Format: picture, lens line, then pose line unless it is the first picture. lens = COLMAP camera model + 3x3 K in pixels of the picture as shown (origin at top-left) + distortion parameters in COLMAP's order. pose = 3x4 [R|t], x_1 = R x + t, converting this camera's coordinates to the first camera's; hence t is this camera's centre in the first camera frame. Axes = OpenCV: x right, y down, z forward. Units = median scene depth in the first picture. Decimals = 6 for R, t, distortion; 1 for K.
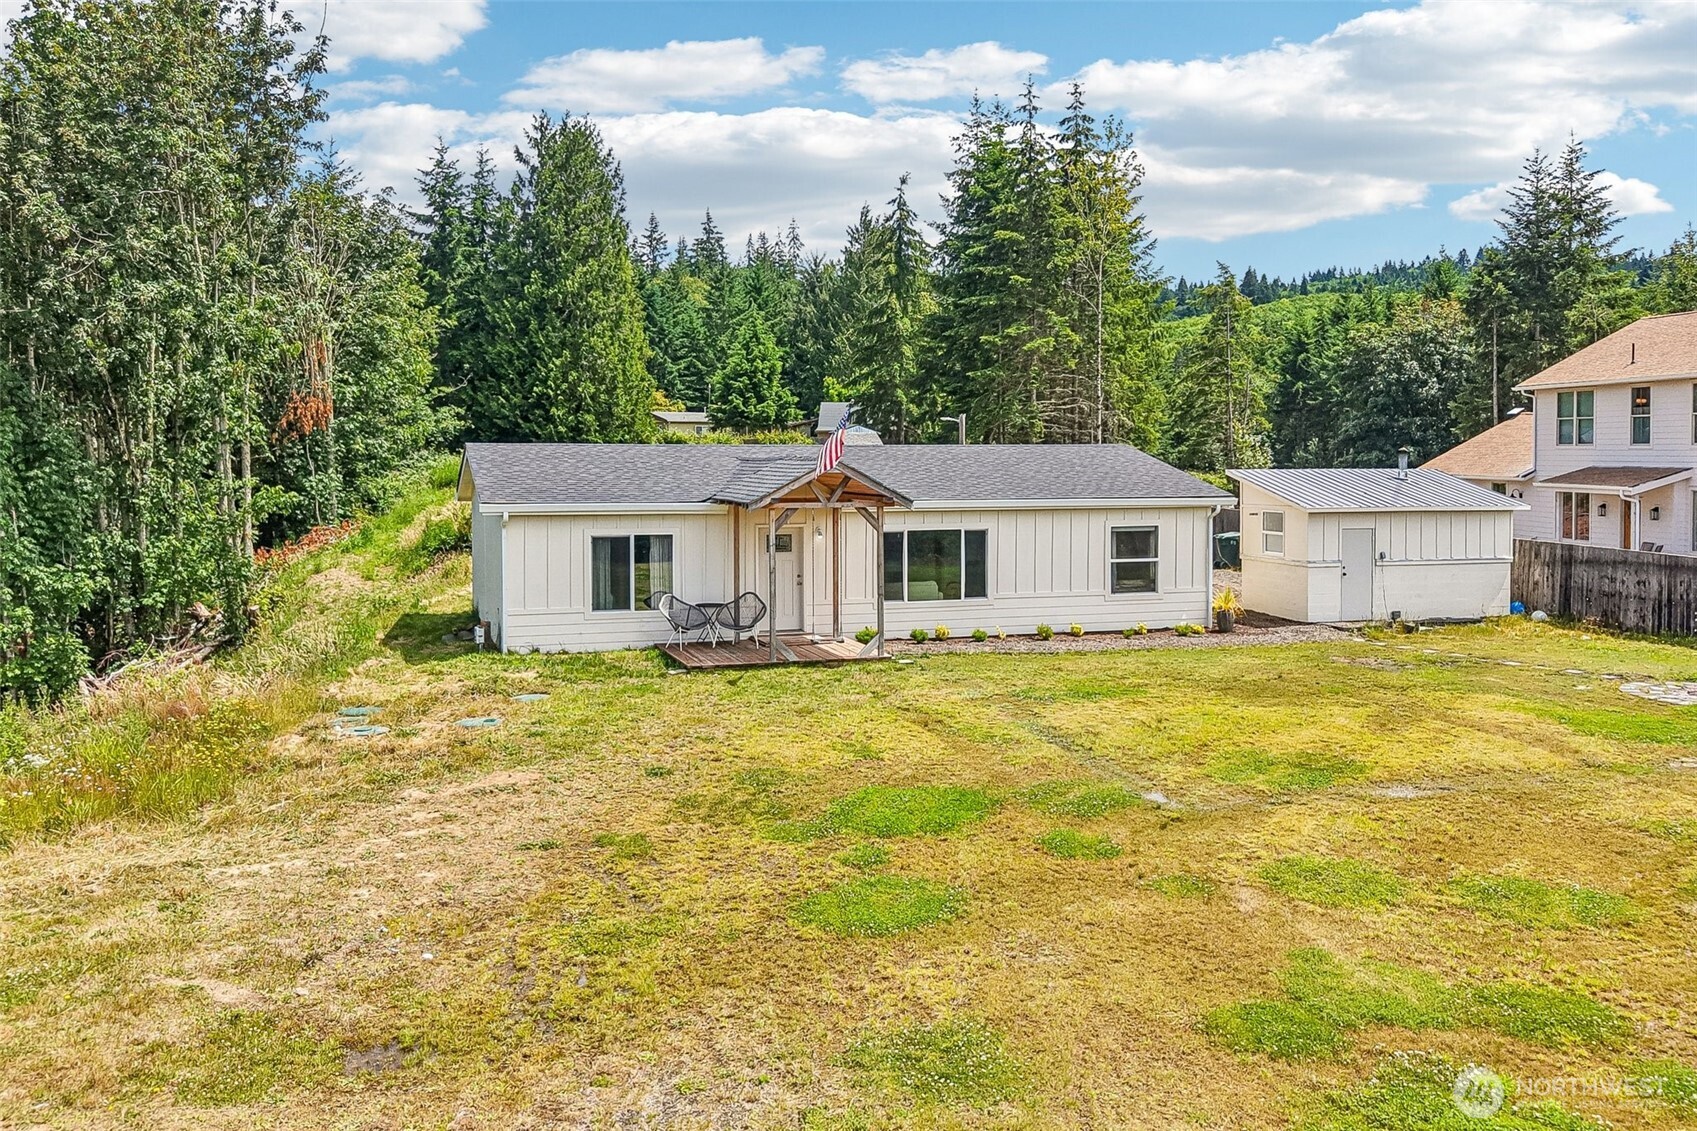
lens RADIAL K [[1383.2, 0, 848.0], [0, 1383.2, 473.8], [0, 0, 1]] dist [-0.053069, 0.000022]
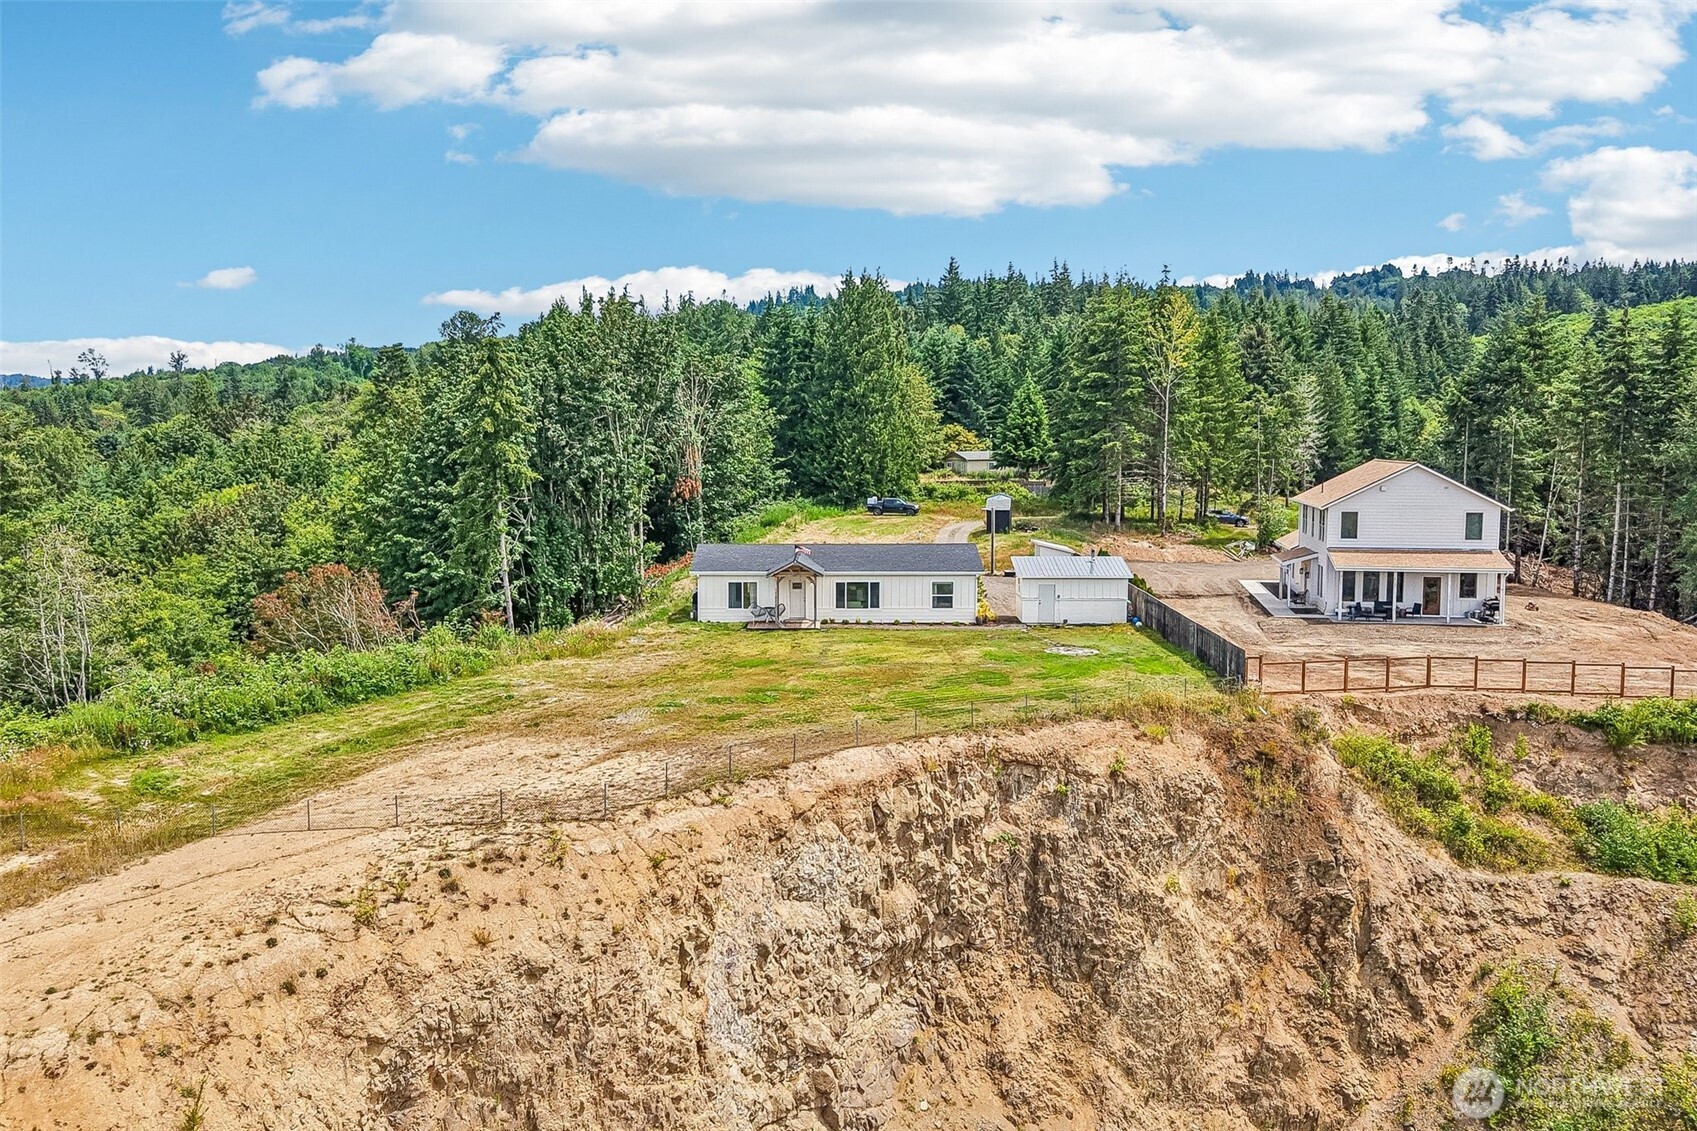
lens RADIAL K [[1383.2, 0, 848.0], [0, 1383.2, 473.8], [0, 0, 1]] dist [-0.053069, 0.000022]
pose [[0.948663, 0.007280, -0.316204, 0.589935], [-0.002726, 0.999886, 0.014843, -0.137972], [0.316276, -0.013219, 0.948575, -1.015877]]
